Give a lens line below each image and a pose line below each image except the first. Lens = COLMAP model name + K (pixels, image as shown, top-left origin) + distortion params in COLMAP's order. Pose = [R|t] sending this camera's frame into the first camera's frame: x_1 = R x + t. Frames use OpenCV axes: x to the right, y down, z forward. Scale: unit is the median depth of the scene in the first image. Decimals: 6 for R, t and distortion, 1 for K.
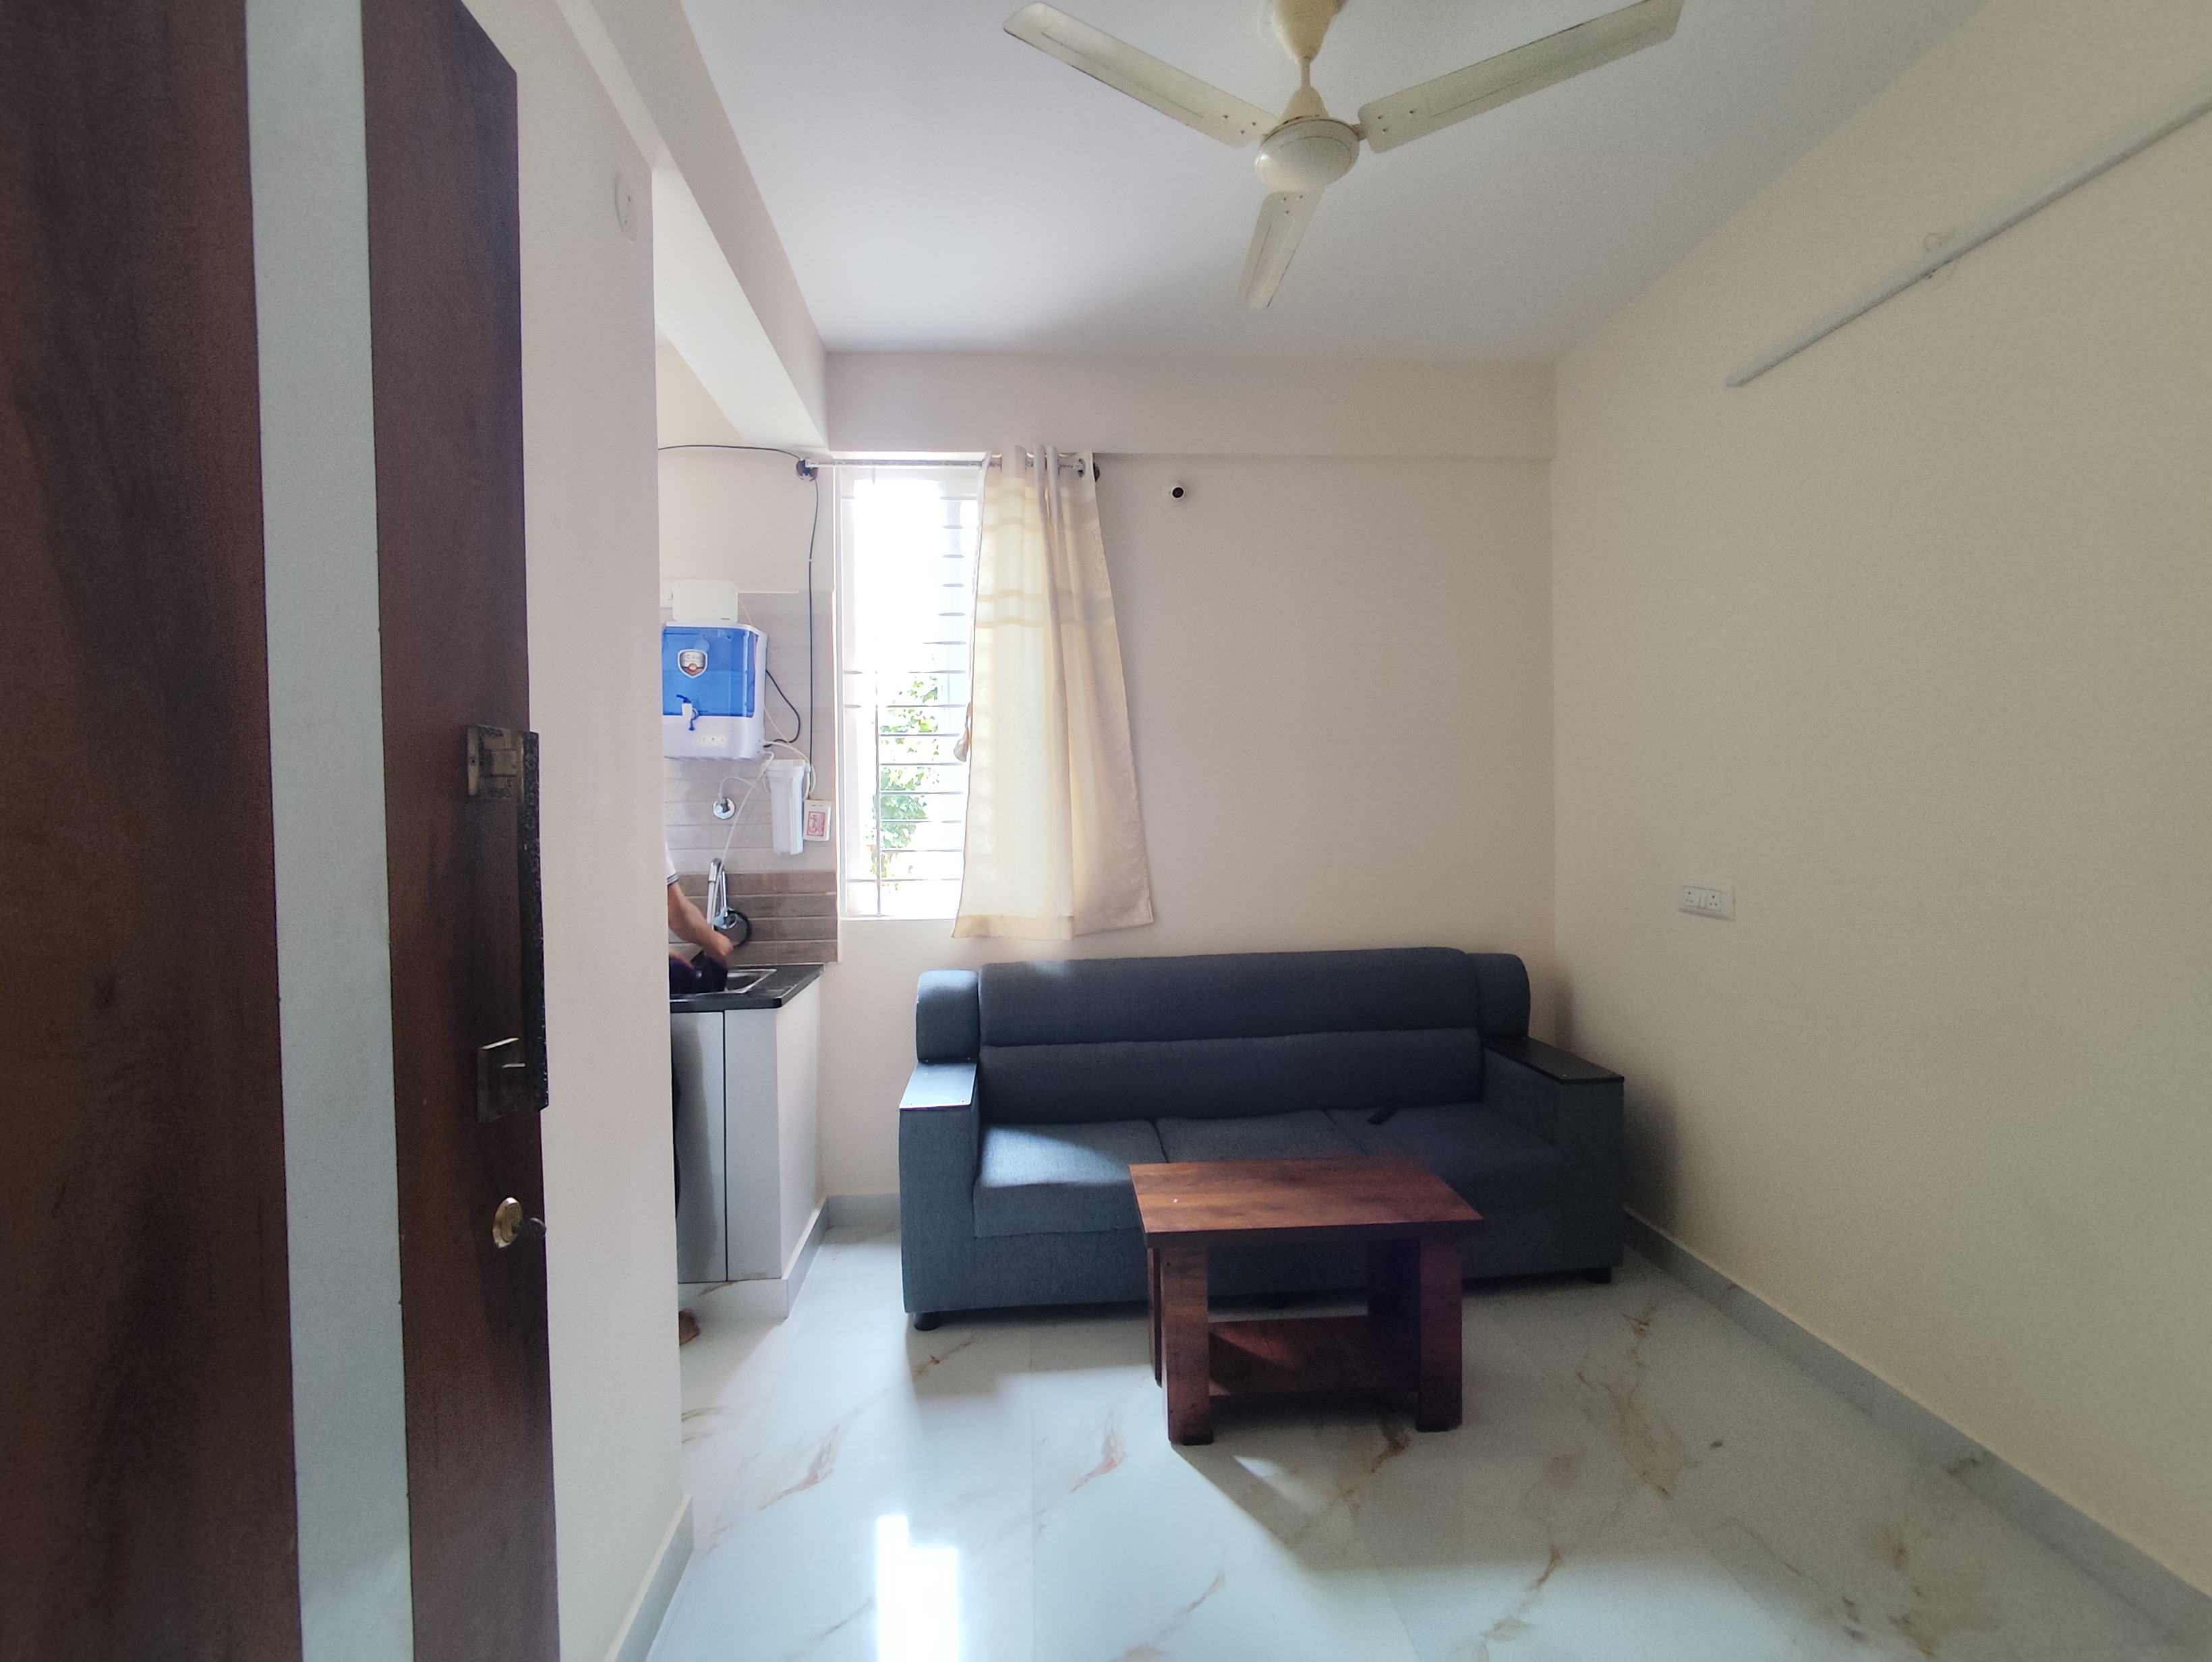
lens RADIAL K [[1014.1, 0, 1087.4], [0, 1014.1, 827.3], [0, 0, 1]] dist [-0.001878, 0.000665]
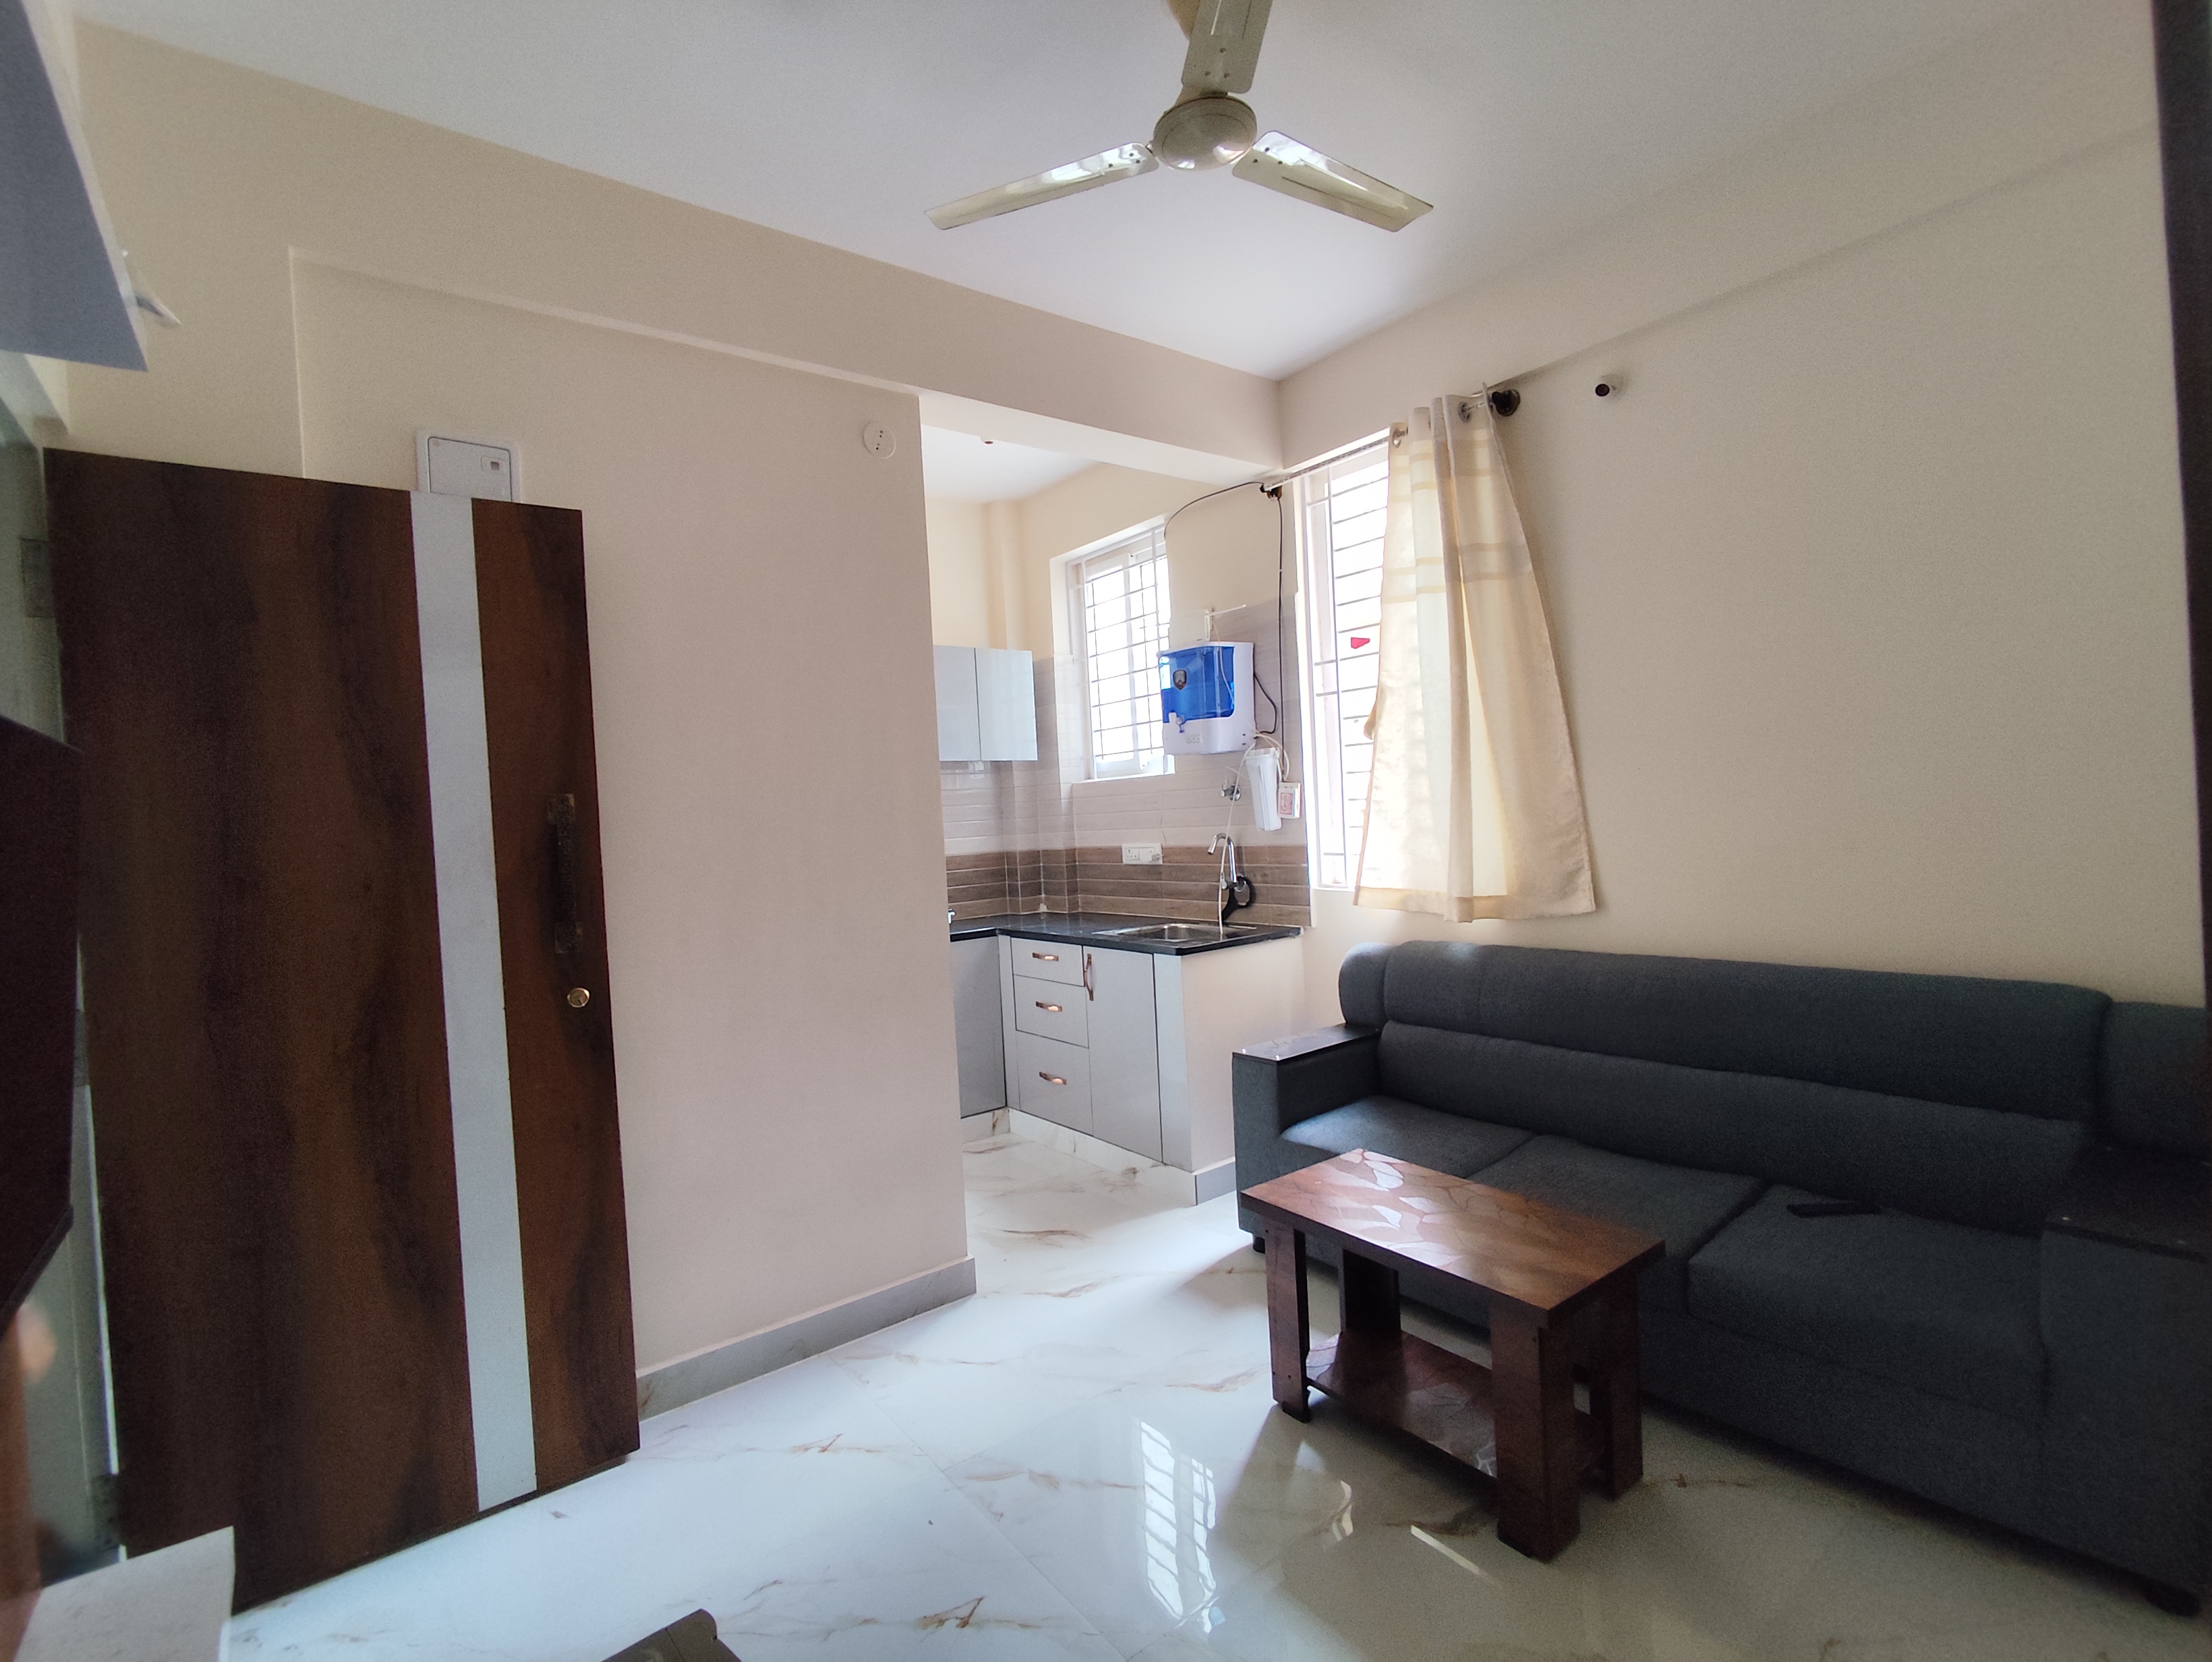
lens RADIAL K [[1014.1, 0, 1087.4], [0, 1014.1, 827.3], [0, 0, 1]] dist [-0.001878, 0.000665]
pose [[0.544671, -0.001472, -0.838648, 0.563803], [0.032674, 0.999276, 0.019467, -0.006205], [0.838013, -0.038005, 0.544325, 0.195399]]
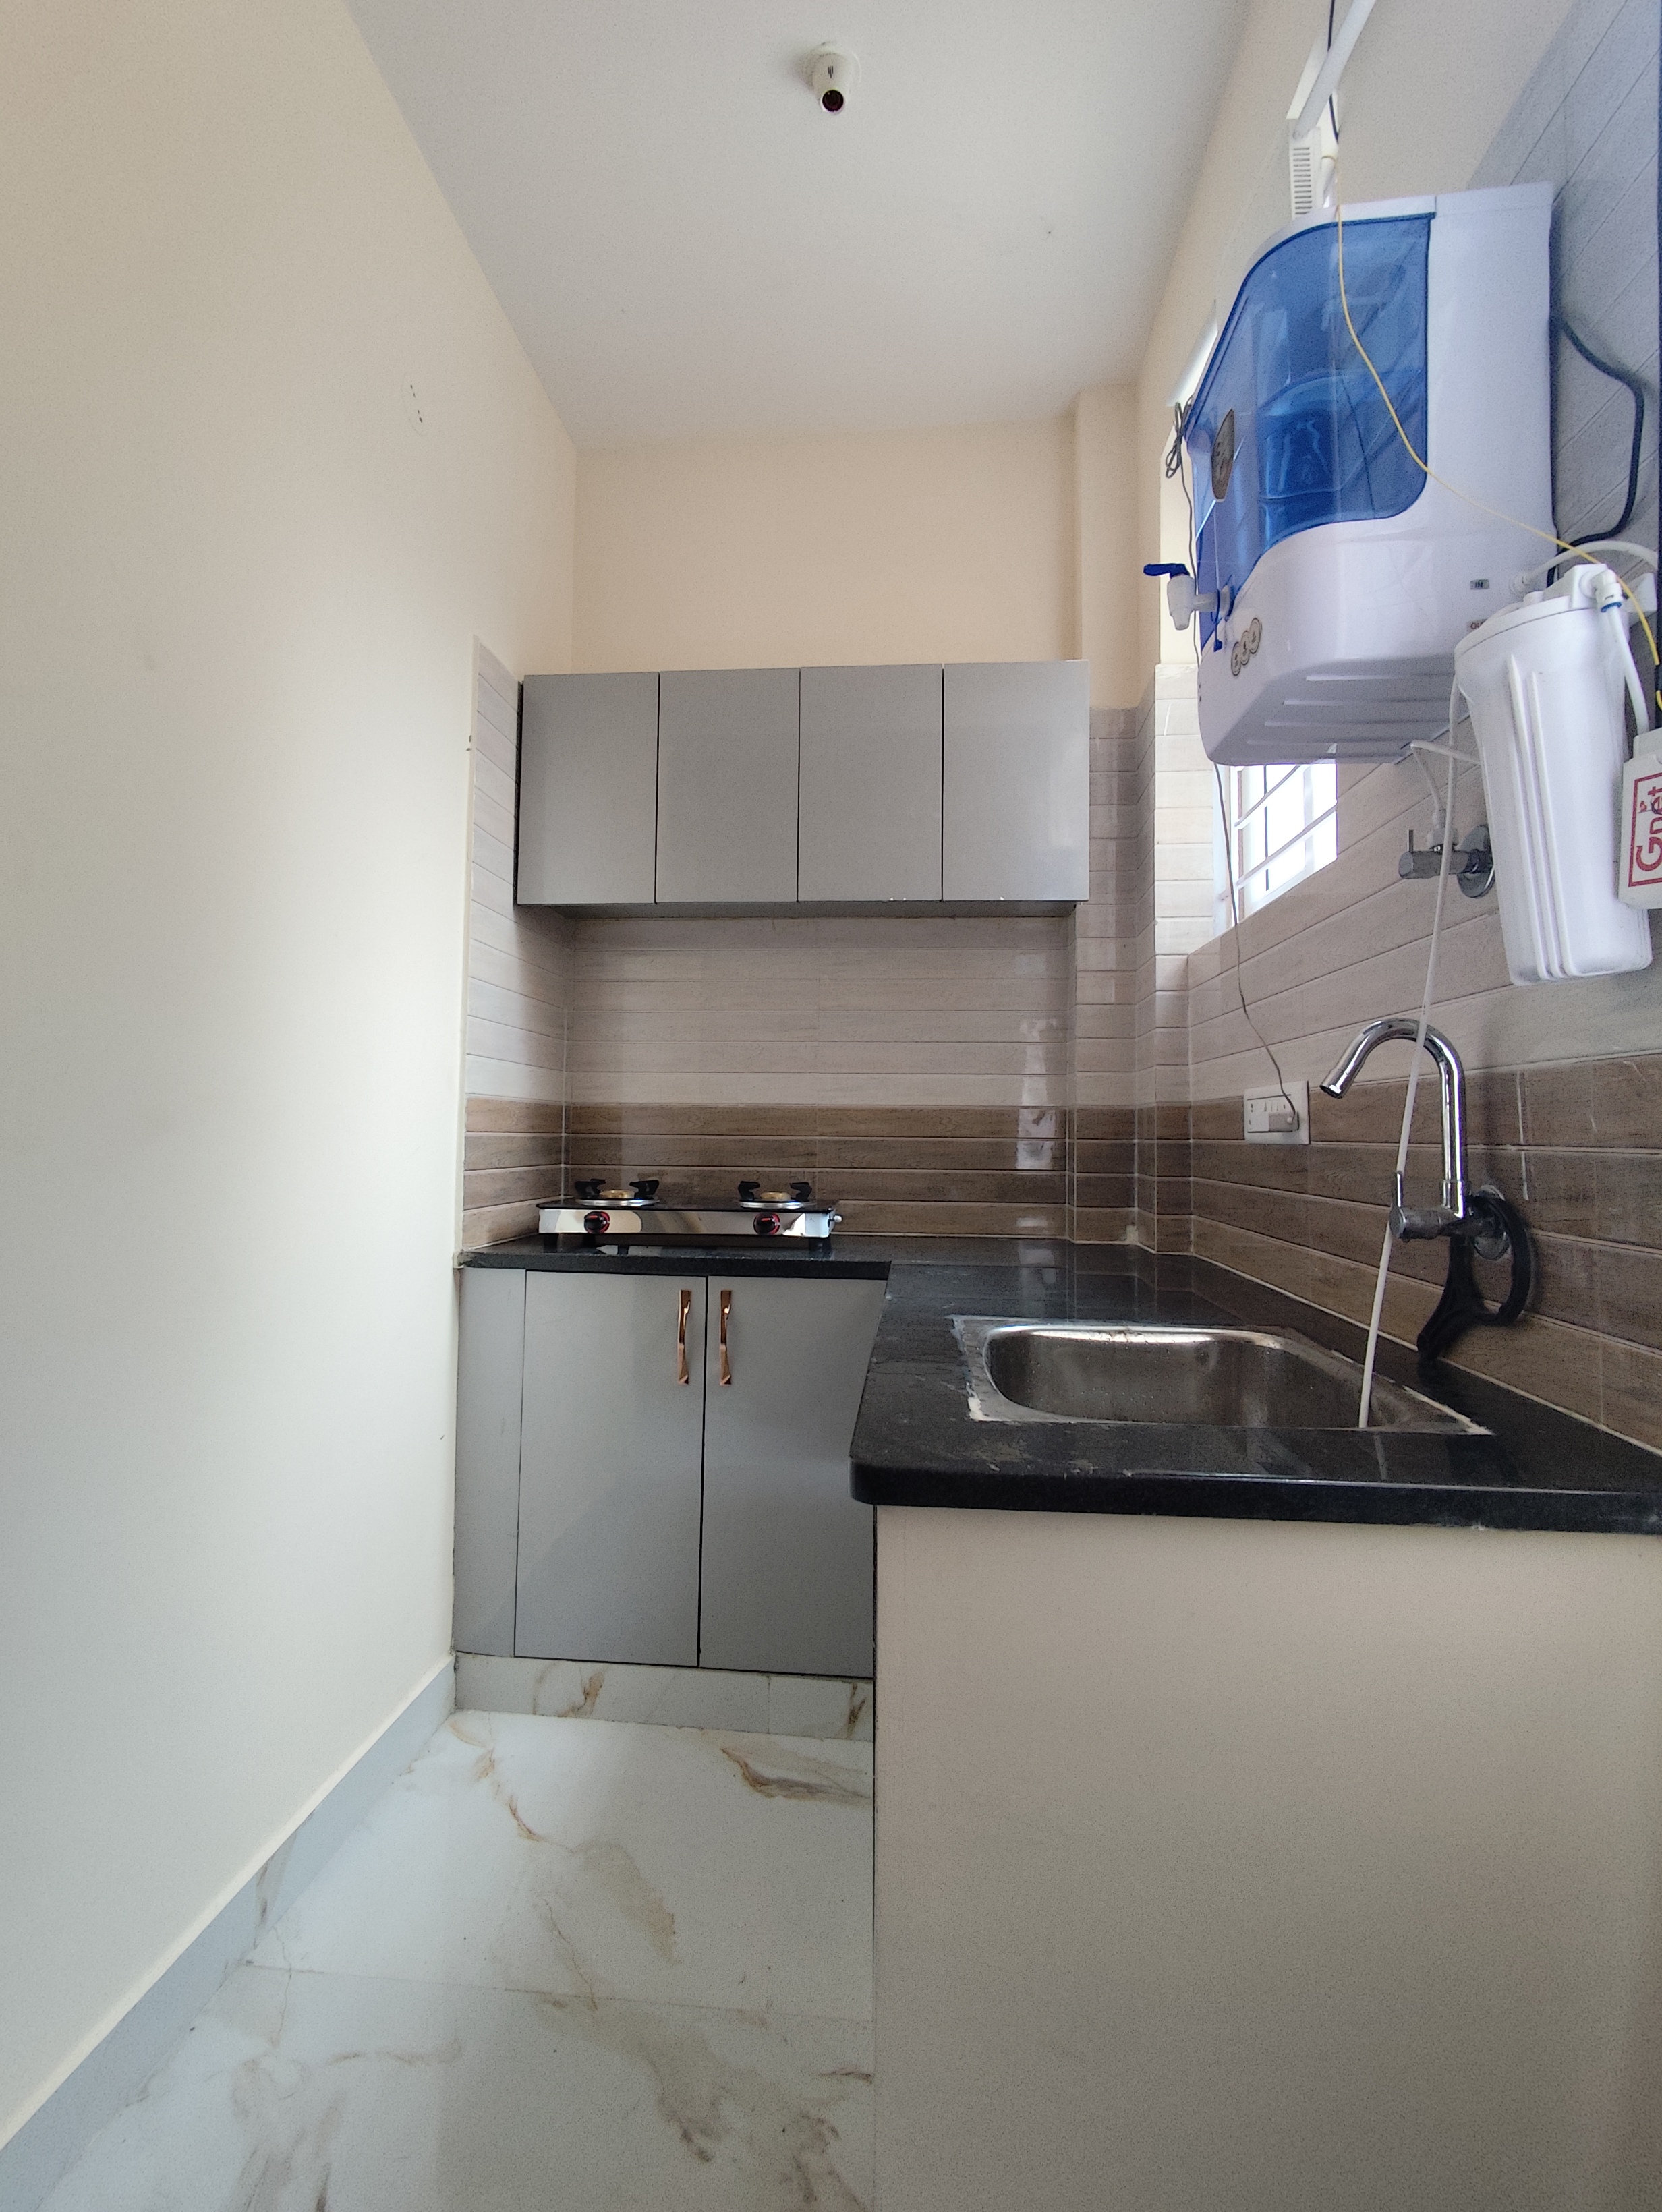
lens RADIAL K [[1014.1, 0, 841.9], [0, 1014.1, 1089.2], [0, 0, 1]] dist [-0.001878, 0.000665]
pose [[-0.143637, -0.025159, -0.989311, -0.027072], [-0.025950, 0.999429, -0.021649, 0.061116], [0.989290, 0.022563, -0.144208, 0.860078]]
